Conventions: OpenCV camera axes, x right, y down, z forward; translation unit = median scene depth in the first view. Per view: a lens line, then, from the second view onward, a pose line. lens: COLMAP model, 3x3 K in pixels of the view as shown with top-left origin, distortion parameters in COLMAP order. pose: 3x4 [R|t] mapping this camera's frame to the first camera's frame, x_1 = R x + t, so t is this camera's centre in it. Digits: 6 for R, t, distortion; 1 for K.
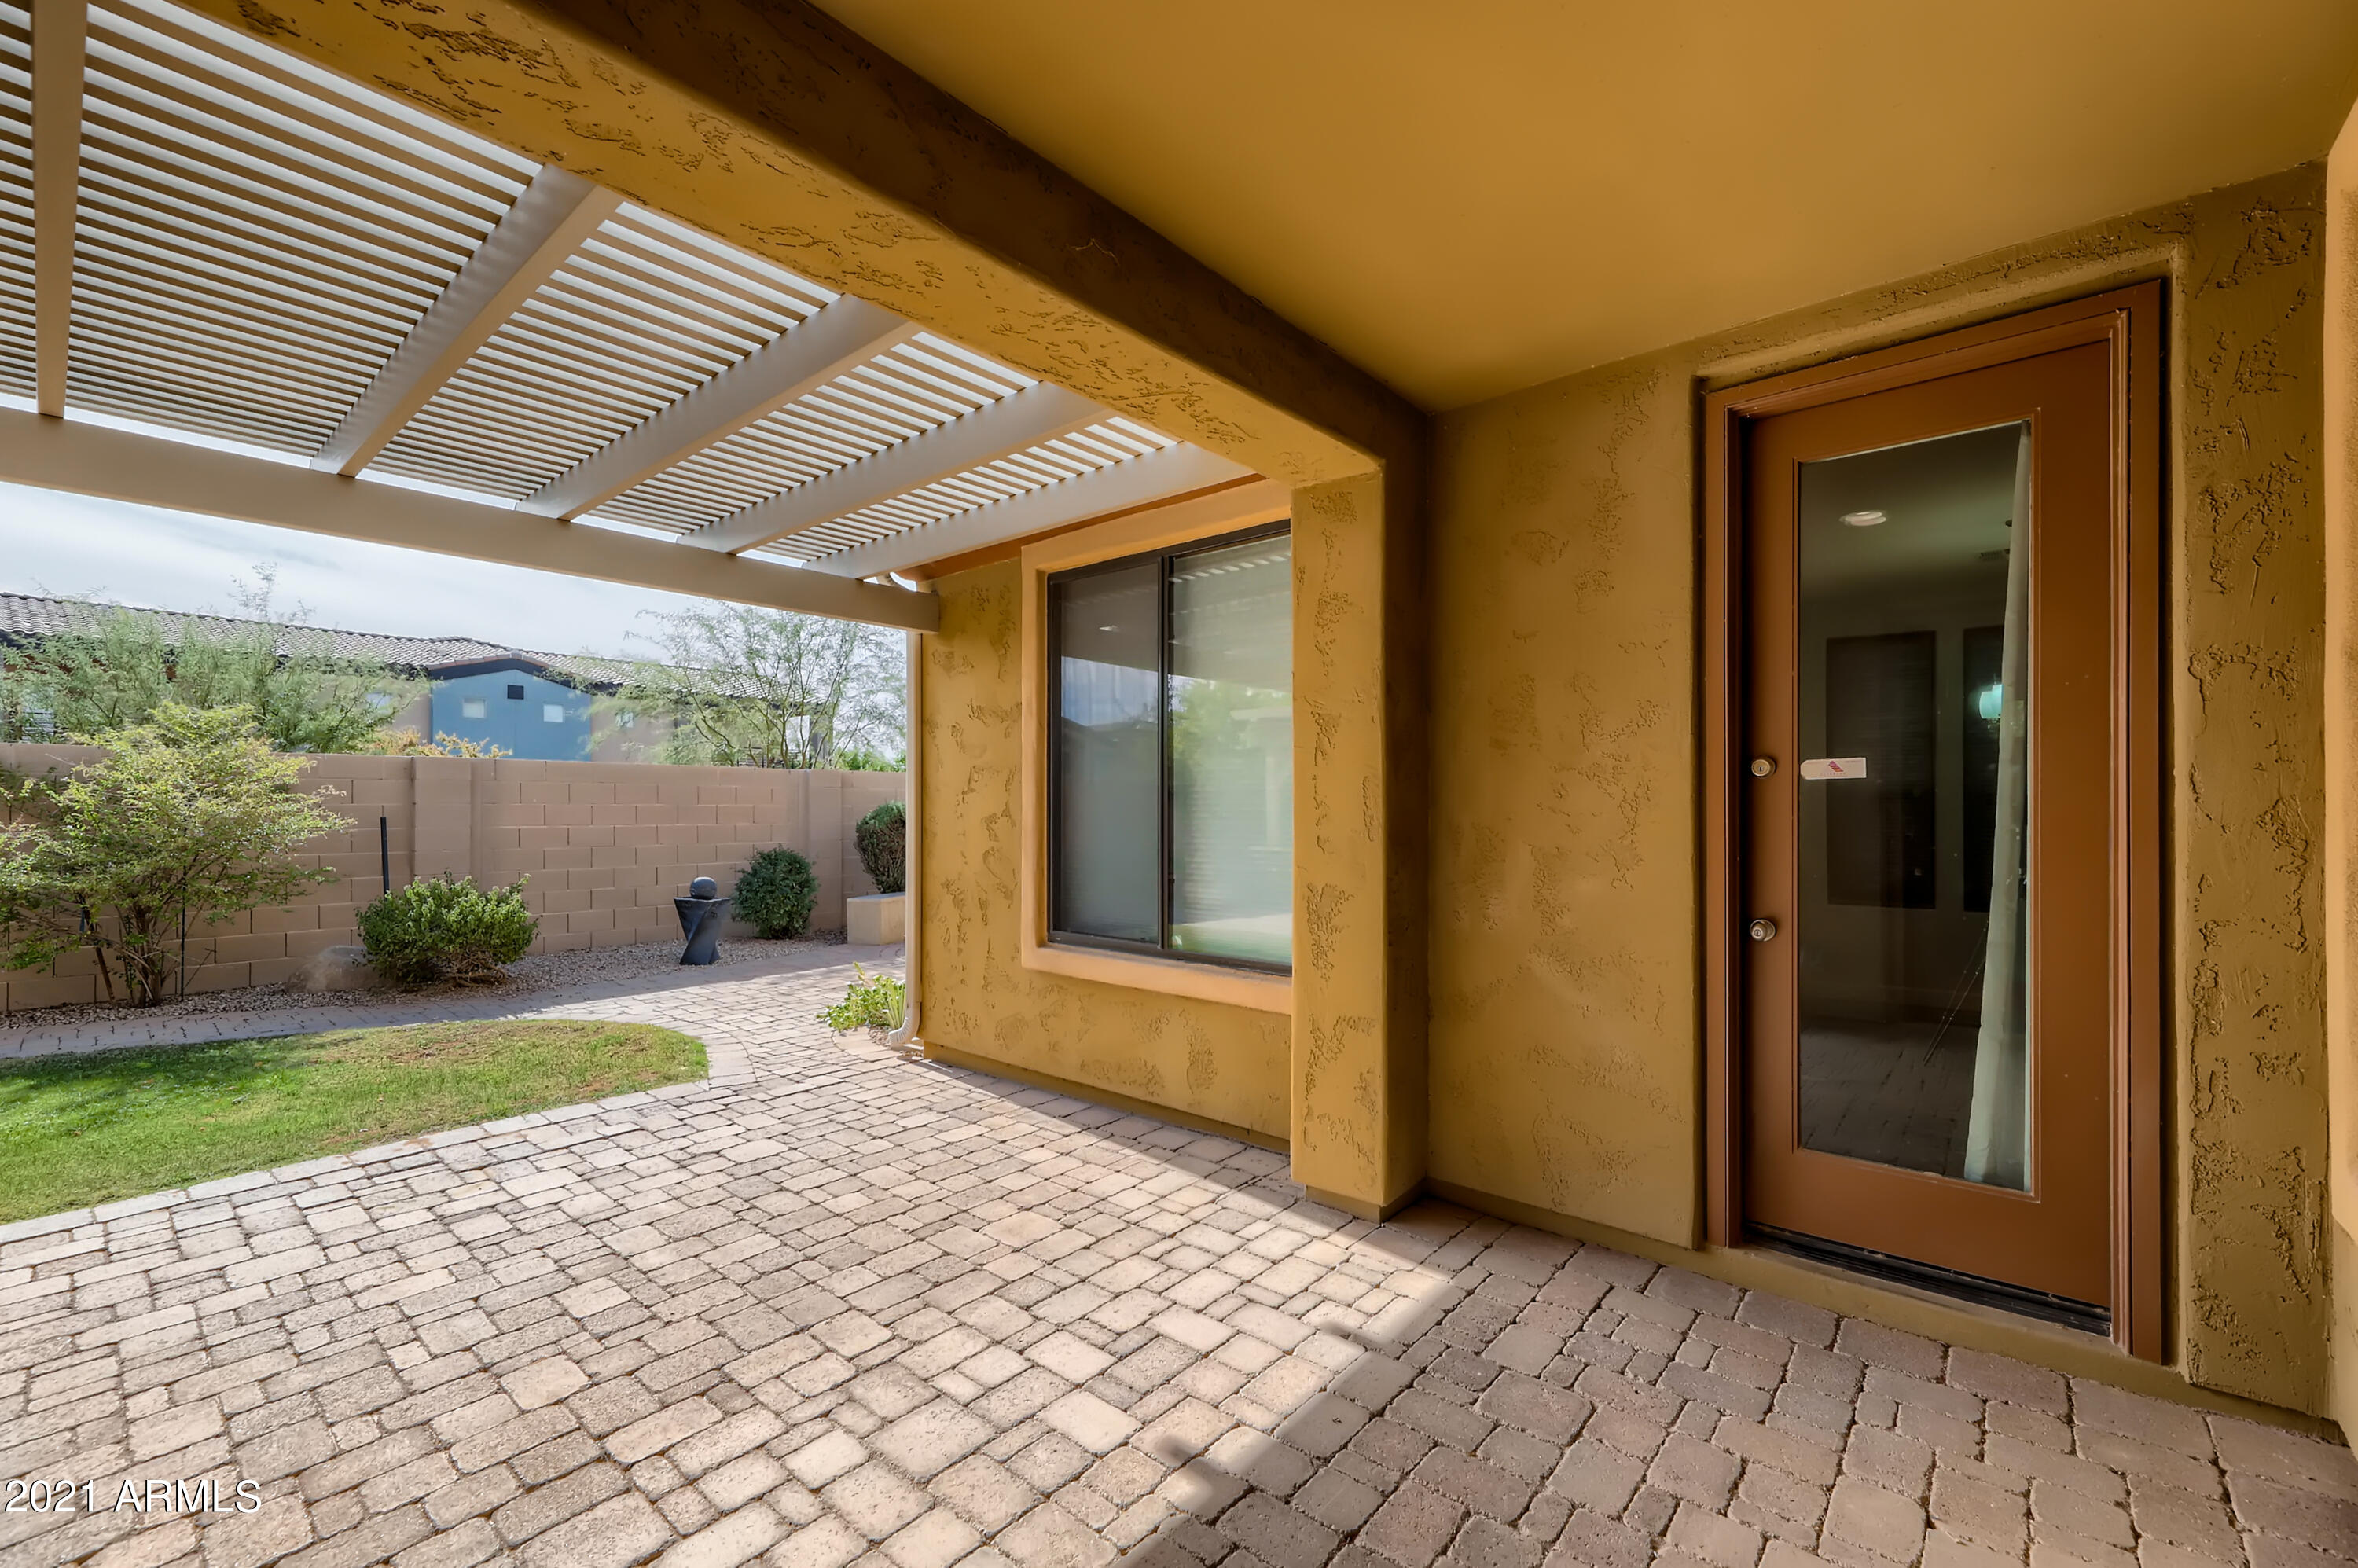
lens RADIAL K [[951.5, 0, 1172.3], [0, 951.5, 802.8], [0, 0, 1]] dist [-0.001381, 0.000006]
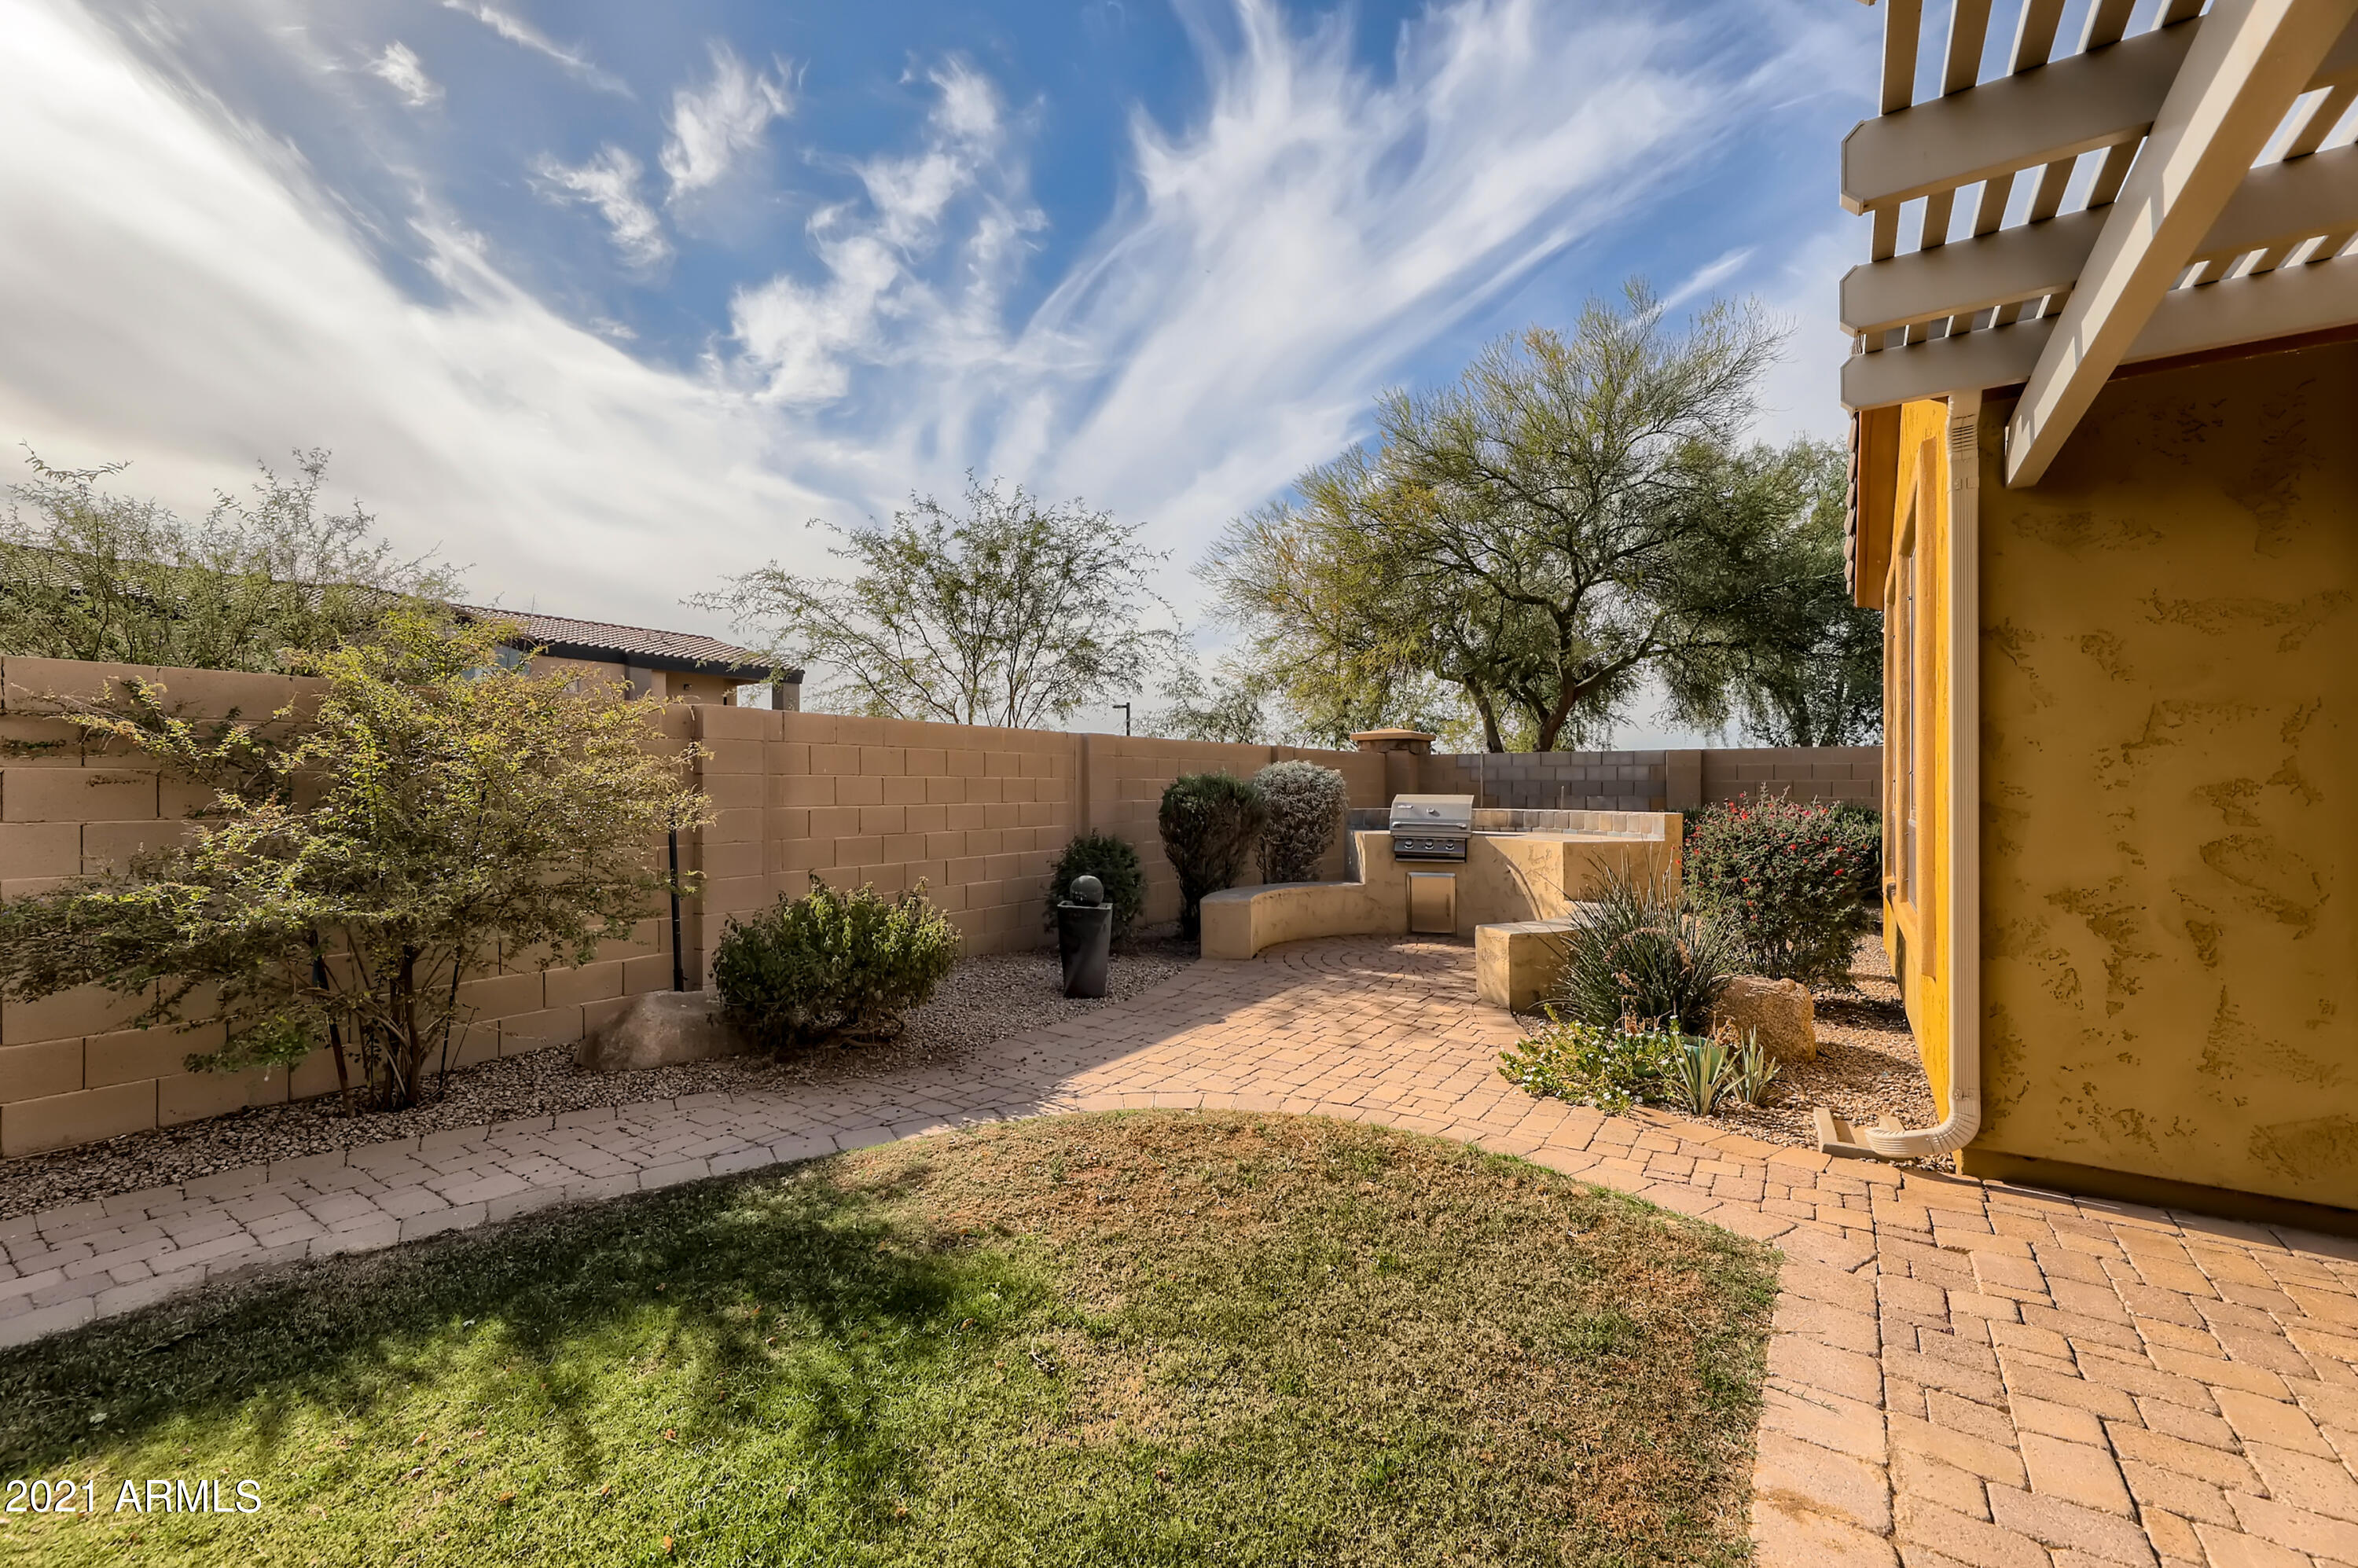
lens RADIAL K [[971.9, 0, 1165.2], [0, 971.9, 785.3], [0, 0, 1]] dist [-0.007999, 0.000163]
pose [[0.994766, -0.003311, 0.102128, -0.754553], [0.002801, 0.999983, 0.005137, 0.008279], [-0.102143, -0.004824, 0.994758, 0.384507]]
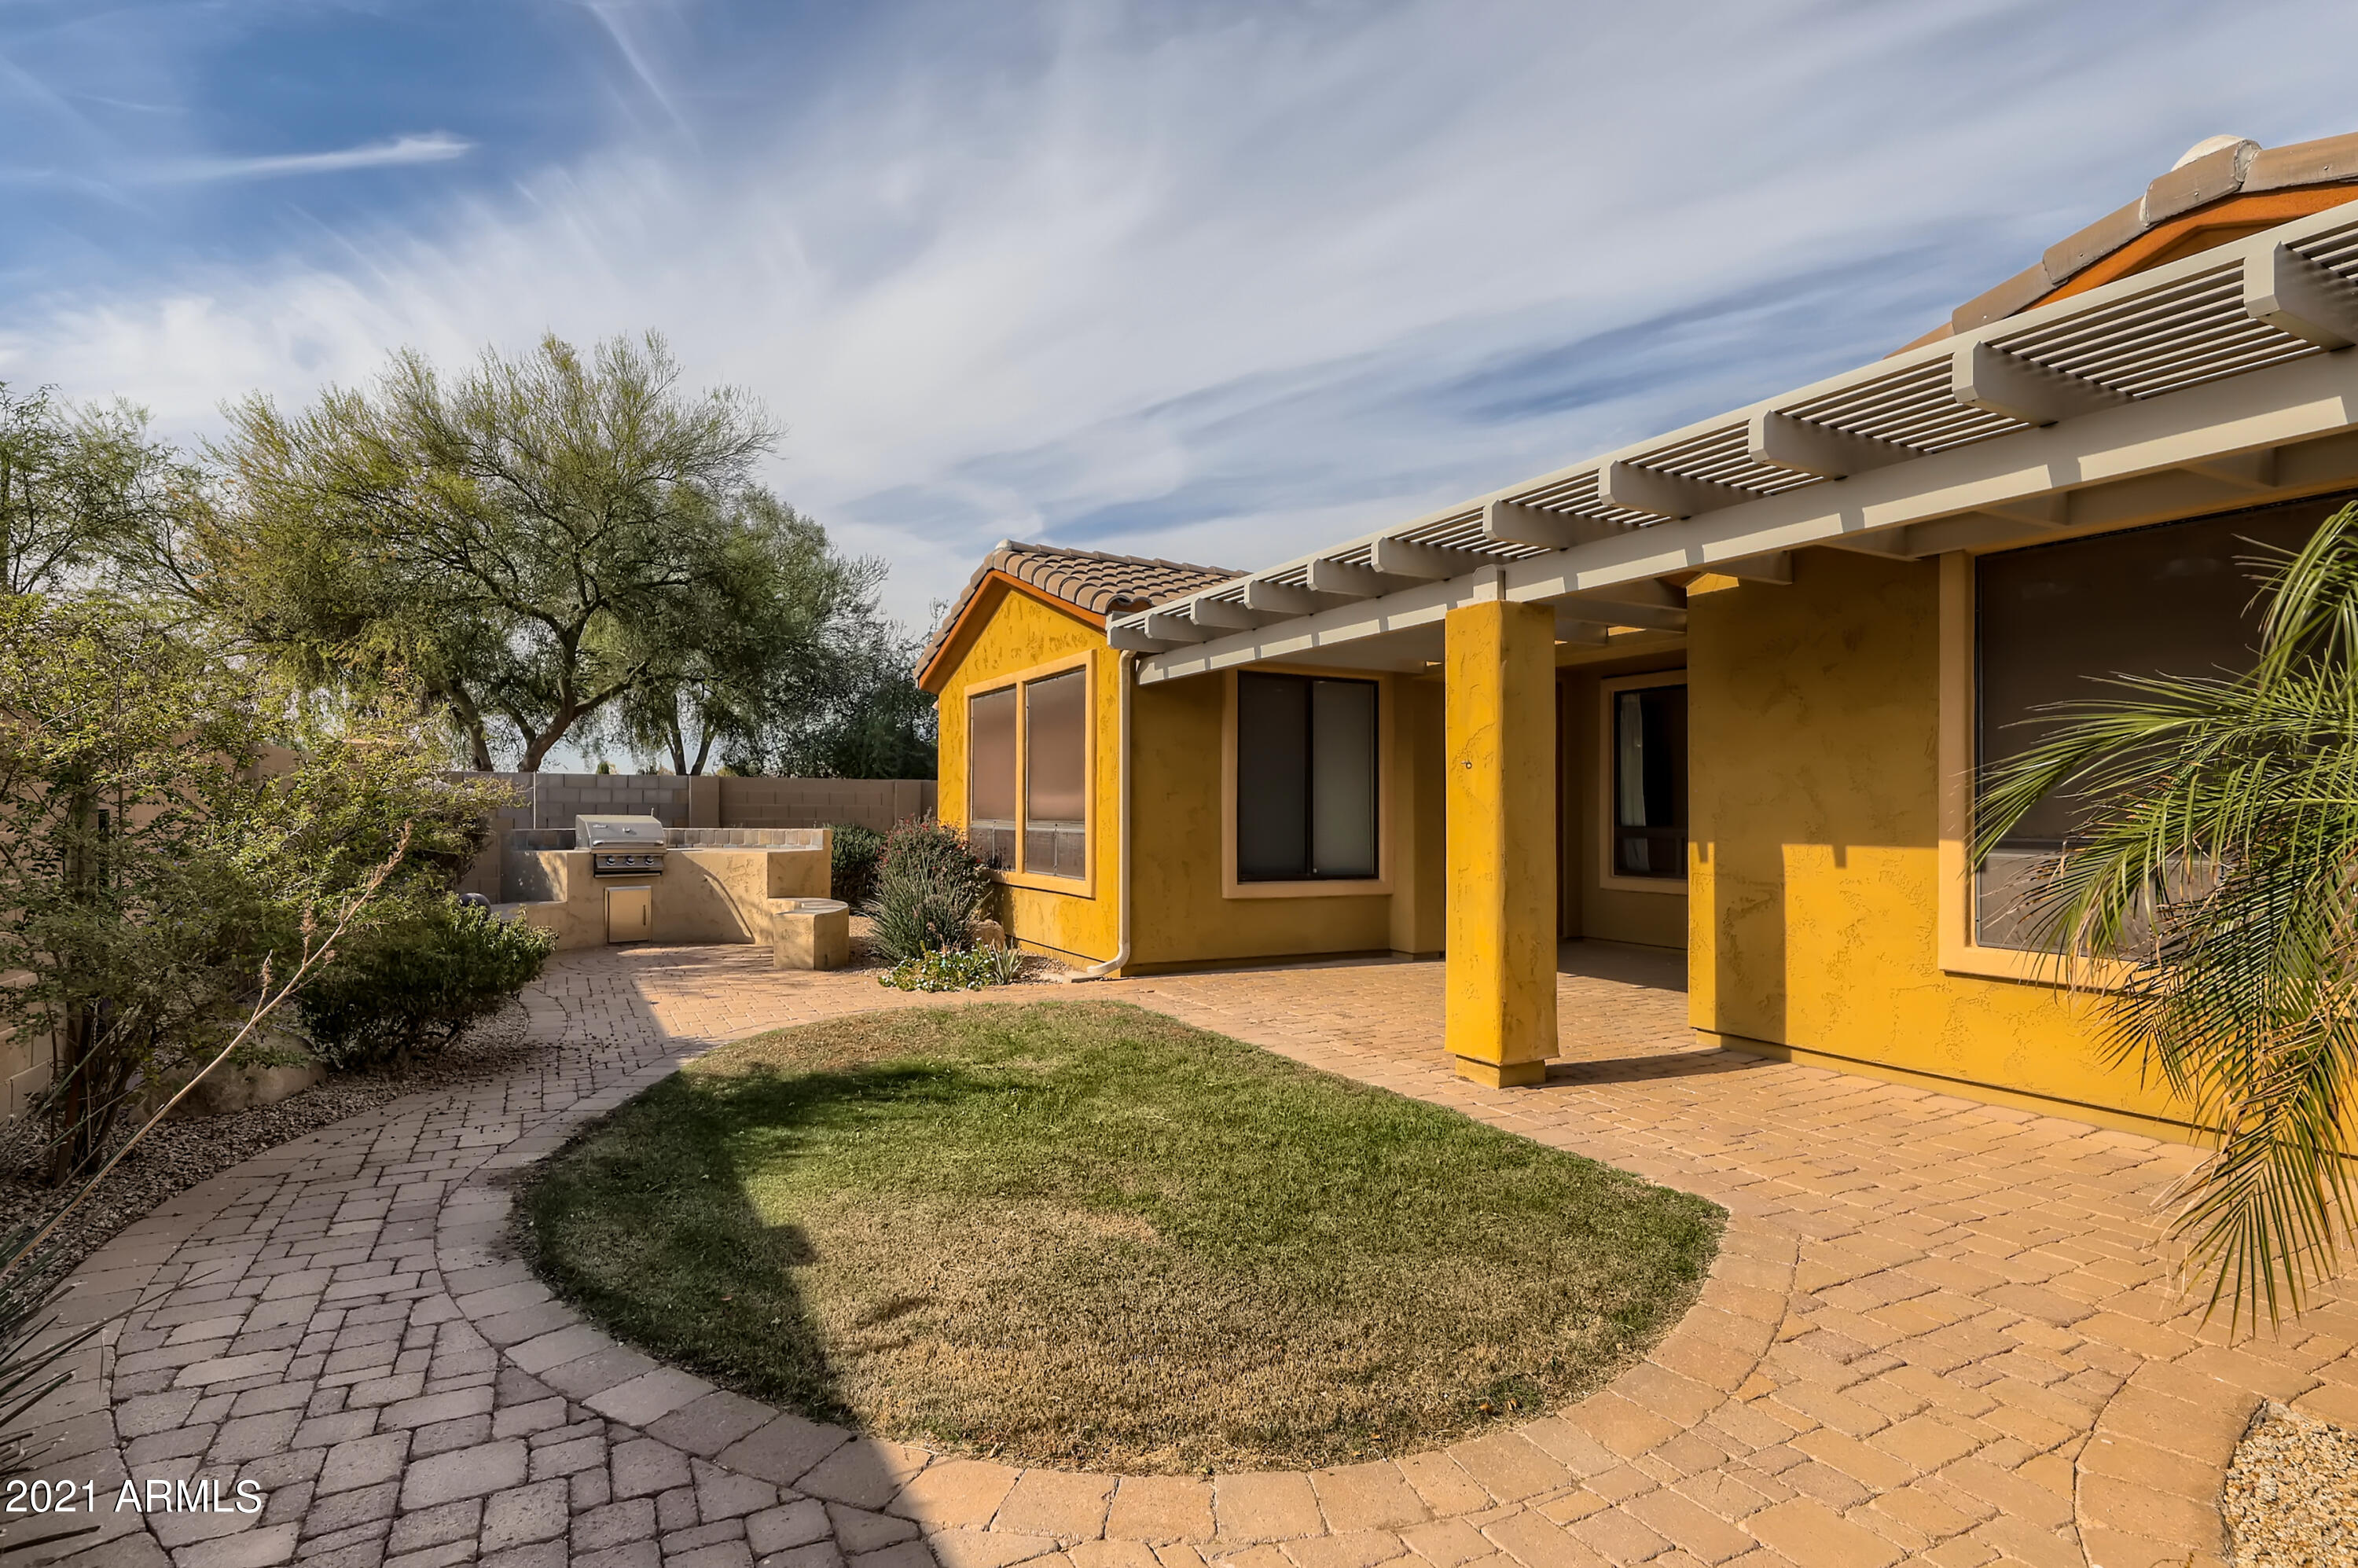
lens RADIAL K [[1196.1, 0, 1183.5], [0, 1196.1, 790.5], [0, 0, 1]] dist [0.001064, -0.000020]
pose [[0.374775, 0.015074, 0.926993, -1.703833], [-0.011488, 0.999867, -0.011615, 0.002794], [-0.927044, -0.006297, 0.374898, 0.212745]]
